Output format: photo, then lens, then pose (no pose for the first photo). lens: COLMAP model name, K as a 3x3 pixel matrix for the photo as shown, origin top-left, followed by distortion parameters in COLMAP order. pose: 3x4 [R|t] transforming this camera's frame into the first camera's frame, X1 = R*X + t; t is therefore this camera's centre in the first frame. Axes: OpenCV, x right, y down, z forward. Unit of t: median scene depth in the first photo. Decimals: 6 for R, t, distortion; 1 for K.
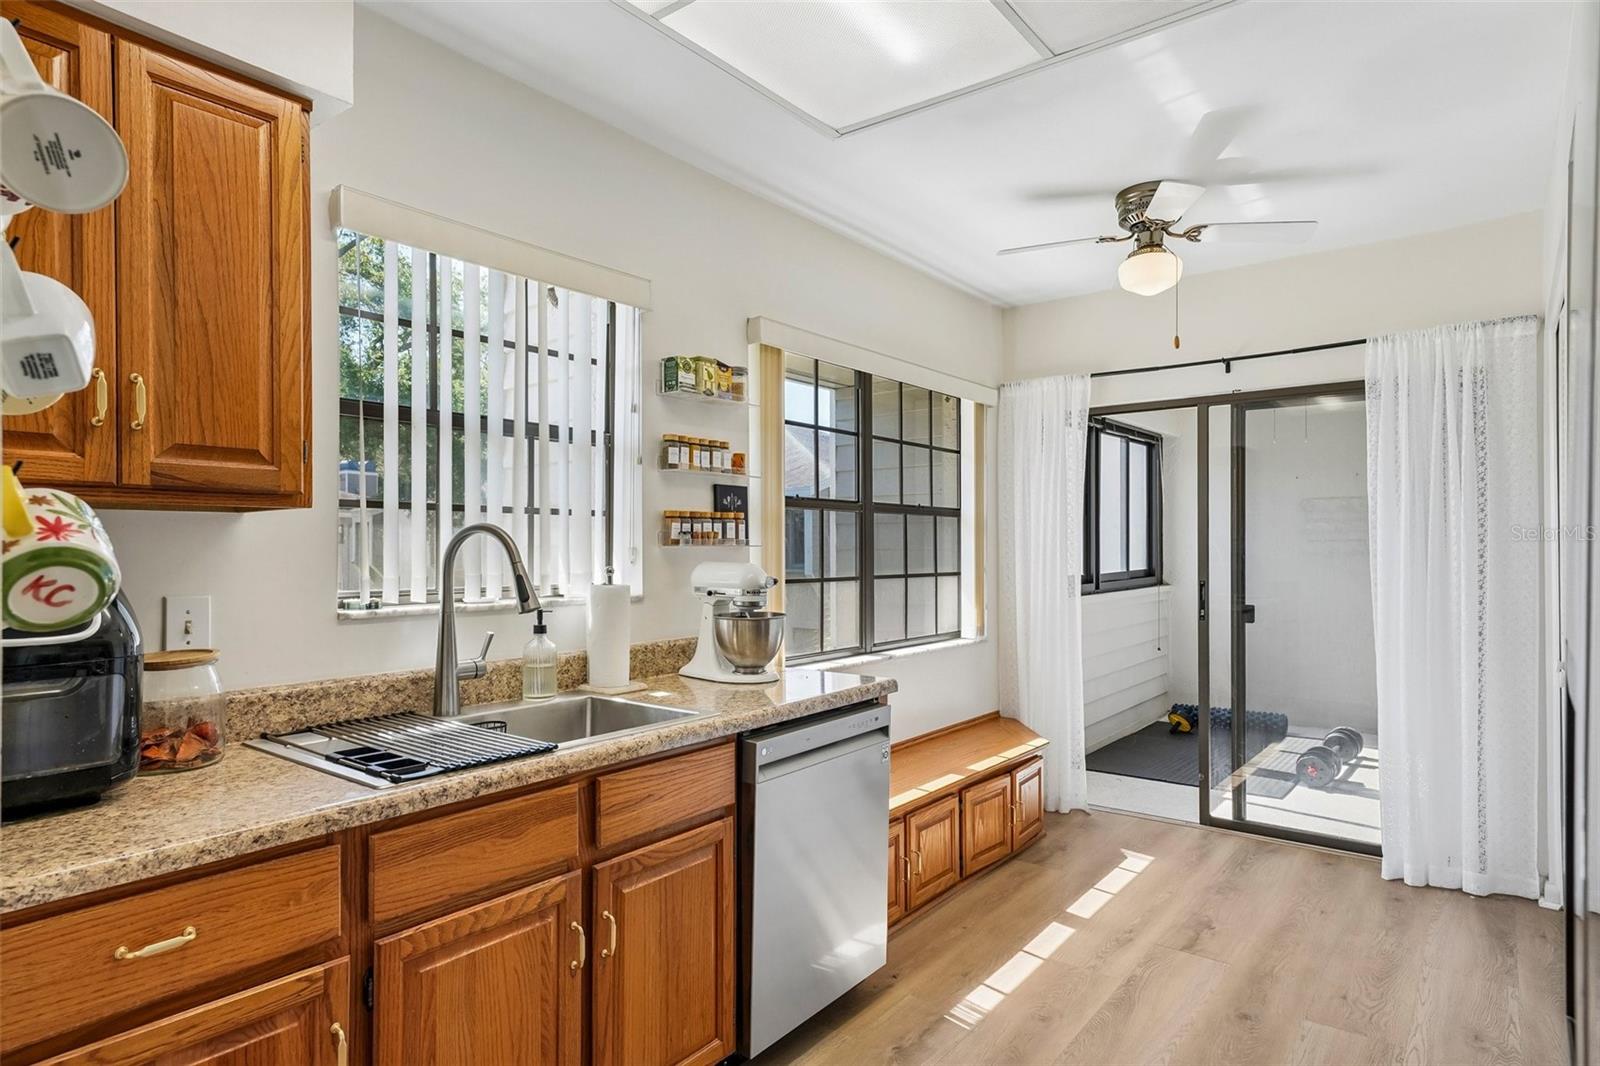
lens RADIAL K [[907.6, 0, 788.5], [0, 907.6, 542.0], [0, 0, 1]] dist [0.024461, -0.001269]
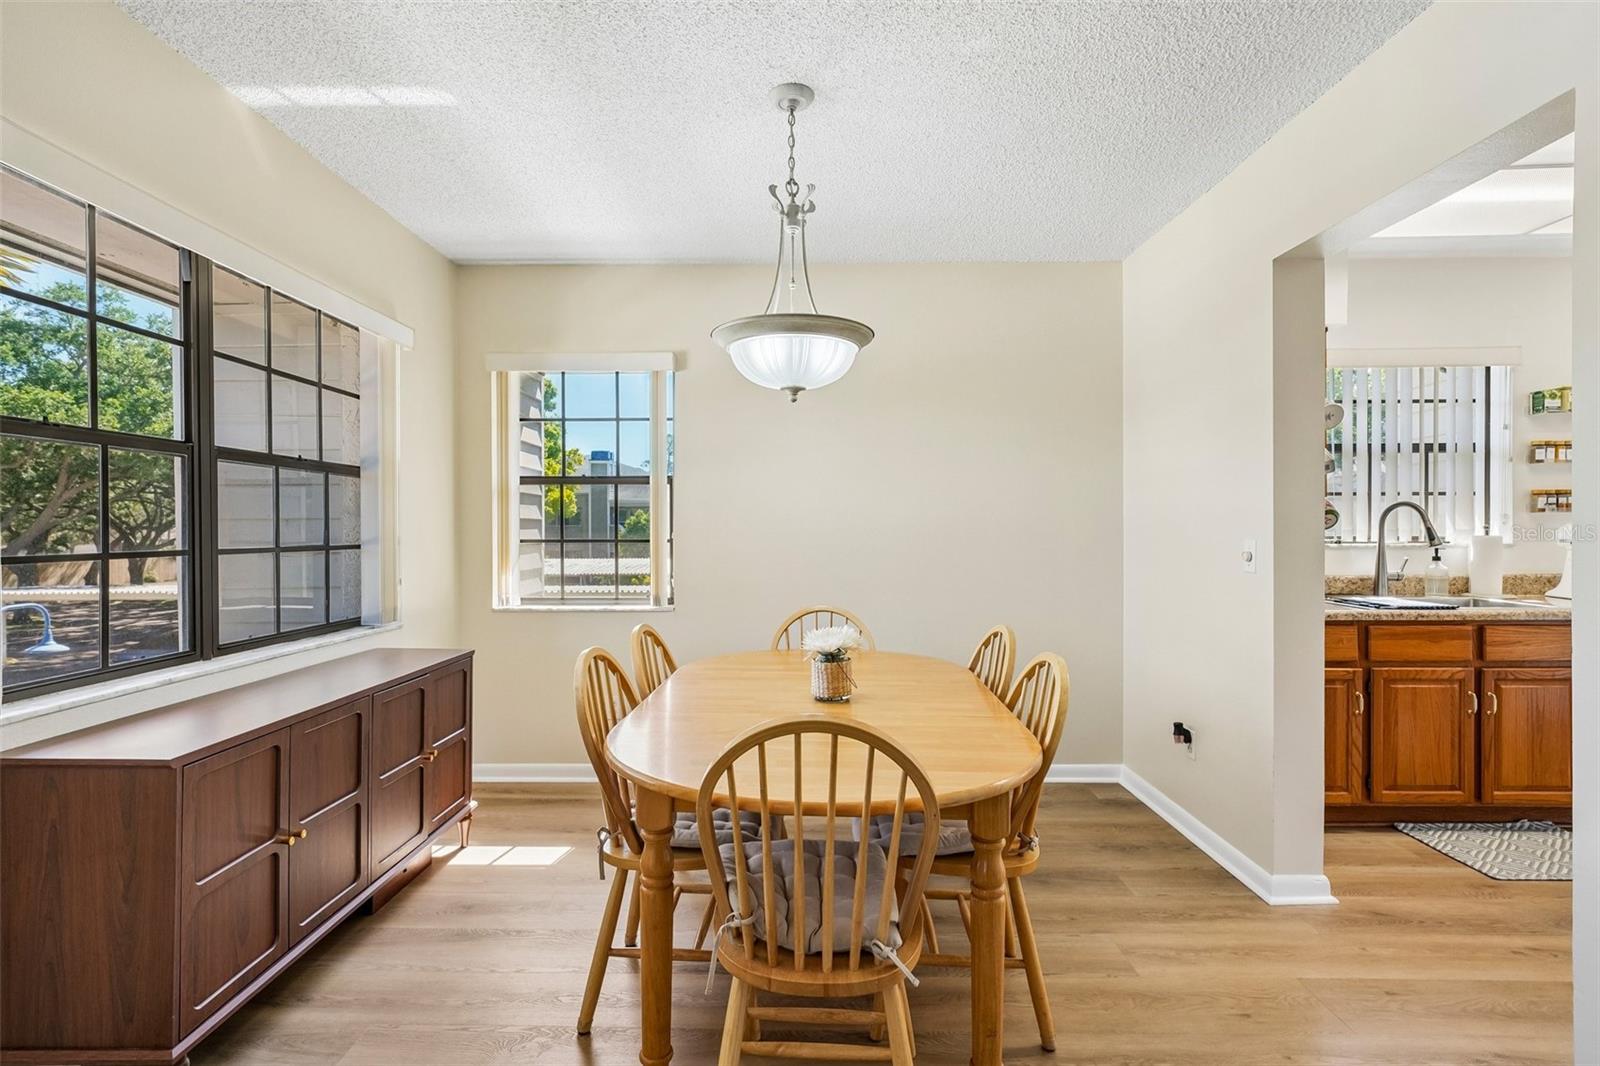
lens RADIAL K [[731.8, 0, 805.8], [0, 731.8, 534.7], [0, 0, 1]] dist [-0.001378, 0.000717]
pose [[0.603985, 0.004126, -0.796985, 0.114749], [0.011140, 0.999845, 0.013619, 0.011624], [0.796918, -0.017104, 0.603846, -0.777660]]
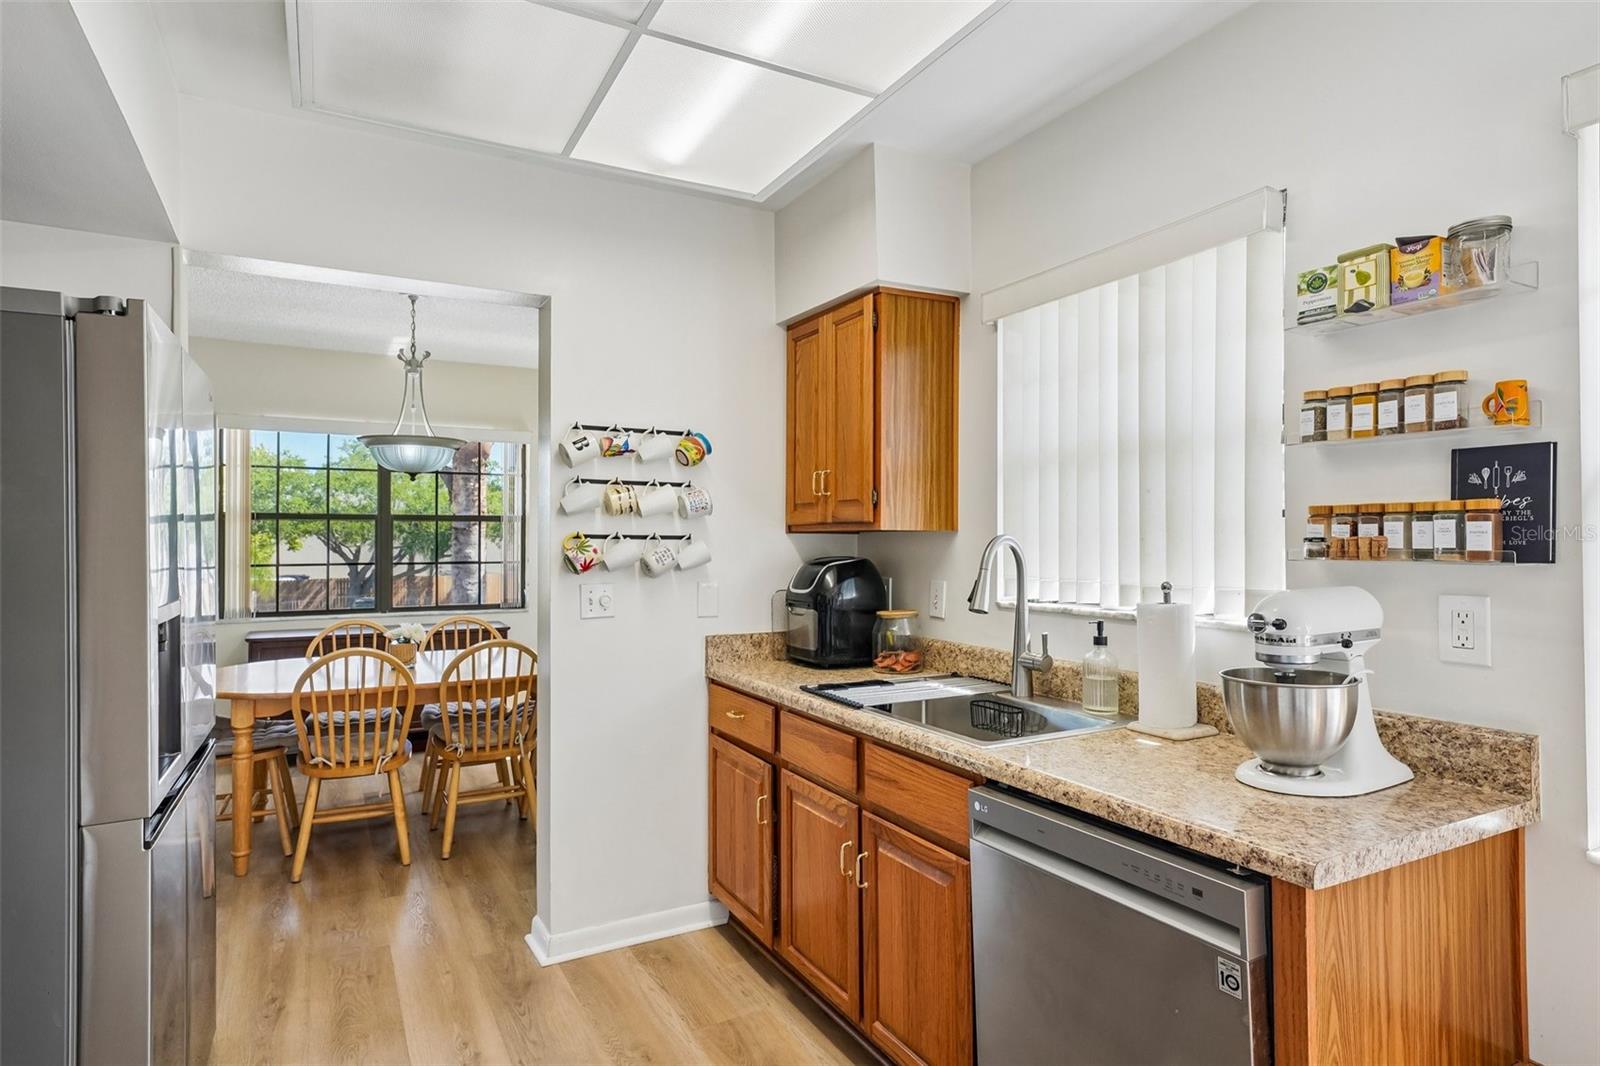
lens RADIAL K [[889.1, 0, 790.9], [0, 889.1, 522.1], [0, 0, 1]] dist [-0.000596, 0.000129]
pose [[-0.410721, -0.016539, -0.911611, 0.624821], [0.002445, 0.999812, -0.019241, -0.011680], [0.911758, -0.010131, -0.410603, 0.931979]]
